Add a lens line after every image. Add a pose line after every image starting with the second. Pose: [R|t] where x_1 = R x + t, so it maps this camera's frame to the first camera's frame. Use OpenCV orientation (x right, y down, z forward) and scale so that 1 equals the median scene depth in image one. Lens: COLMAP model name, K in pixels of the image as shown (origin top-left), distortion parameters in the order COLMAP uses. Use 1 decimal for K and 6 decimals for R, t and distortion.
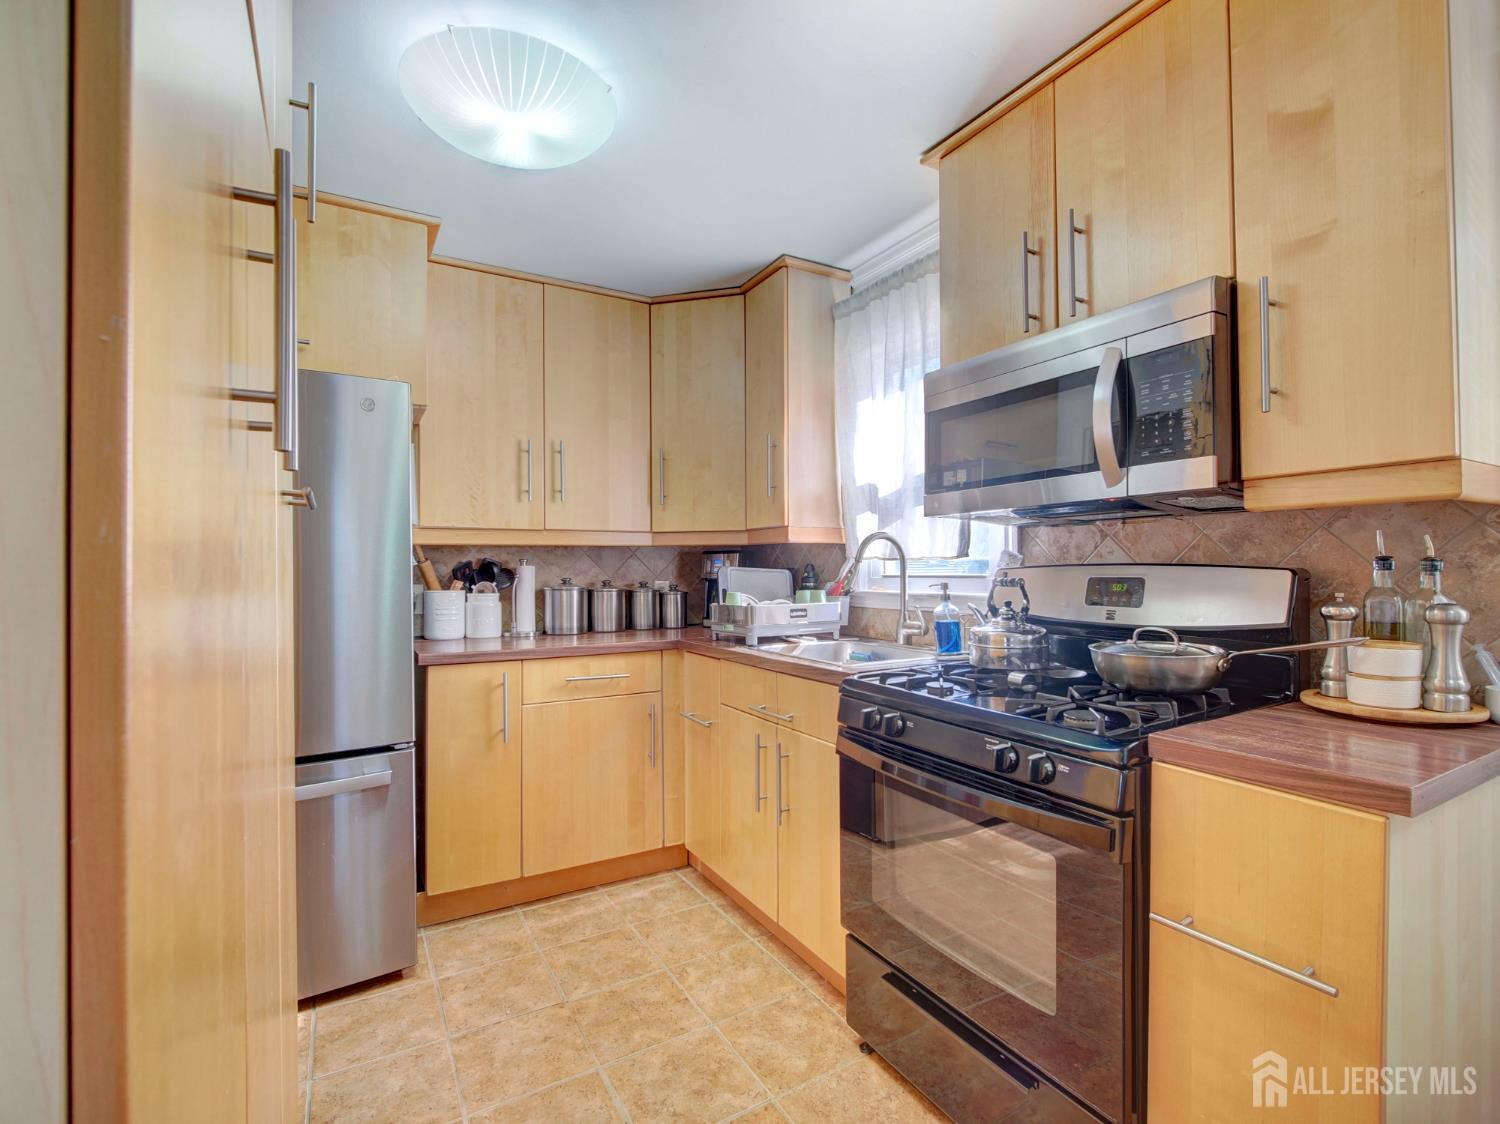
lens RADIAL K [[699.1, 0, 749.8], [0, 699.1, 559.4], [0, 0, 1]] dist [0.000260, -0.000387]
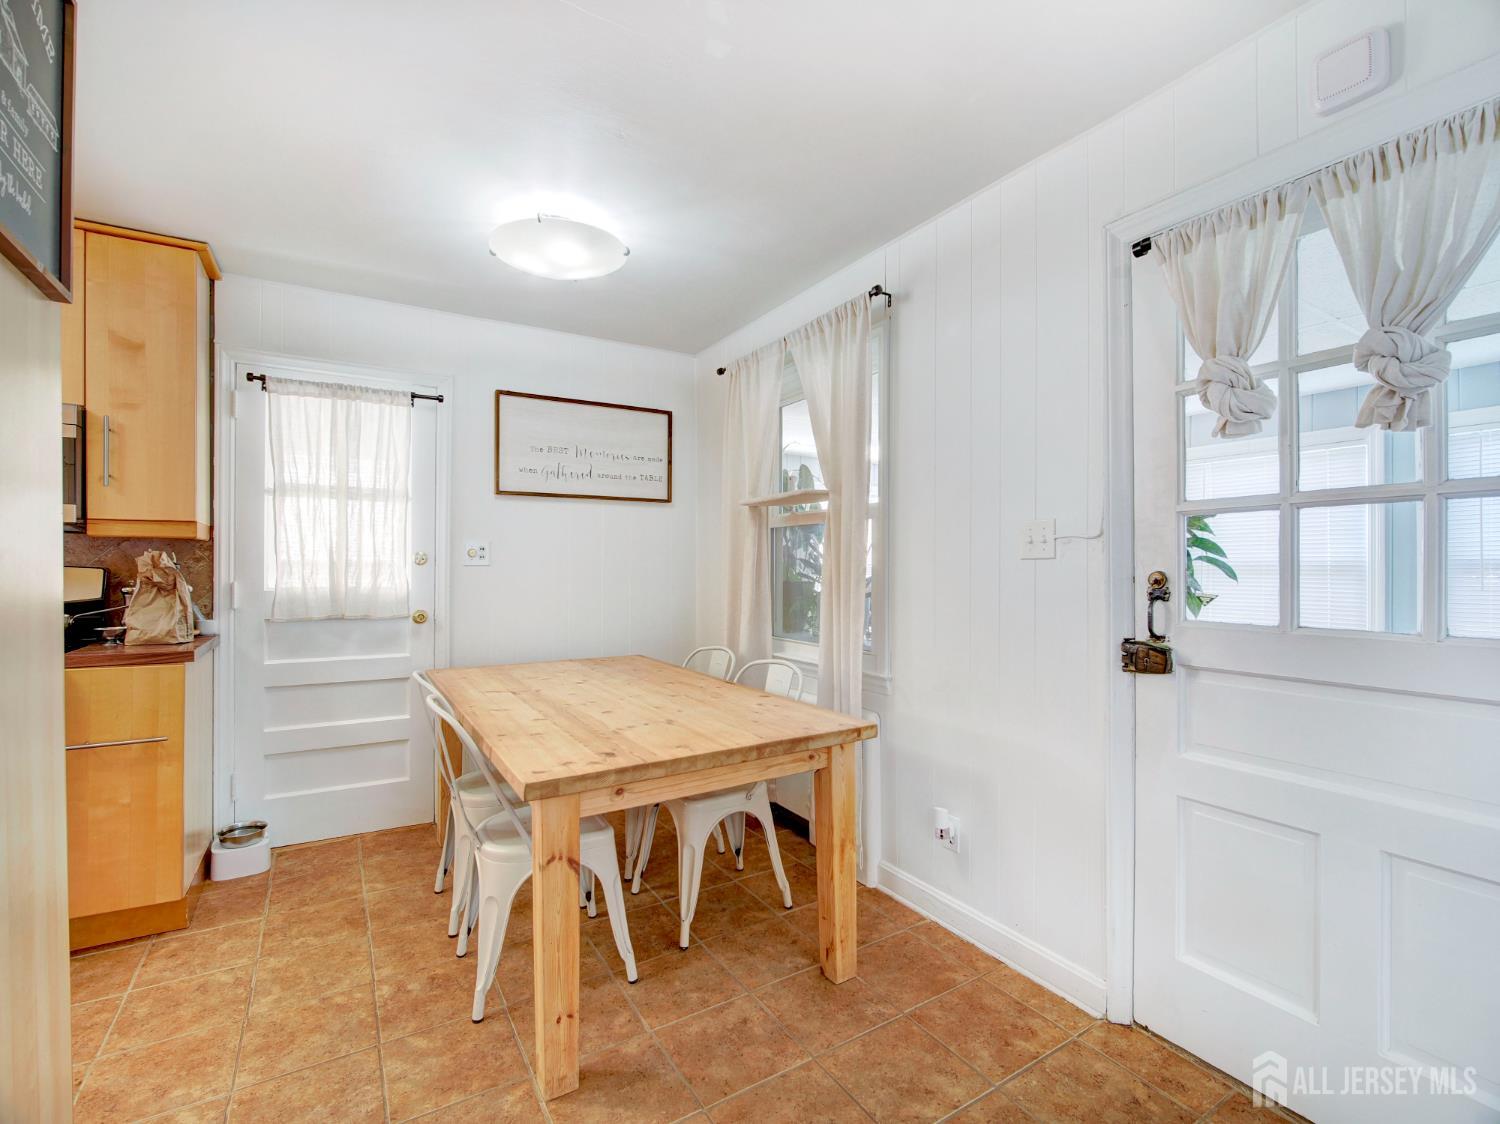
lens RADIAL K [[699.1, 0, 751.9], [0, 699.1, 567.5], [0, 0, 1]] dist [0.000260, -0.000387]
pose [[-0.053671, 0.017083, 0.998413, -1.214434], [-0.009756, 0.999797, -0.017632, 0.029021], [-0.998511, -0.010687, -0.053494, -0.641063]]
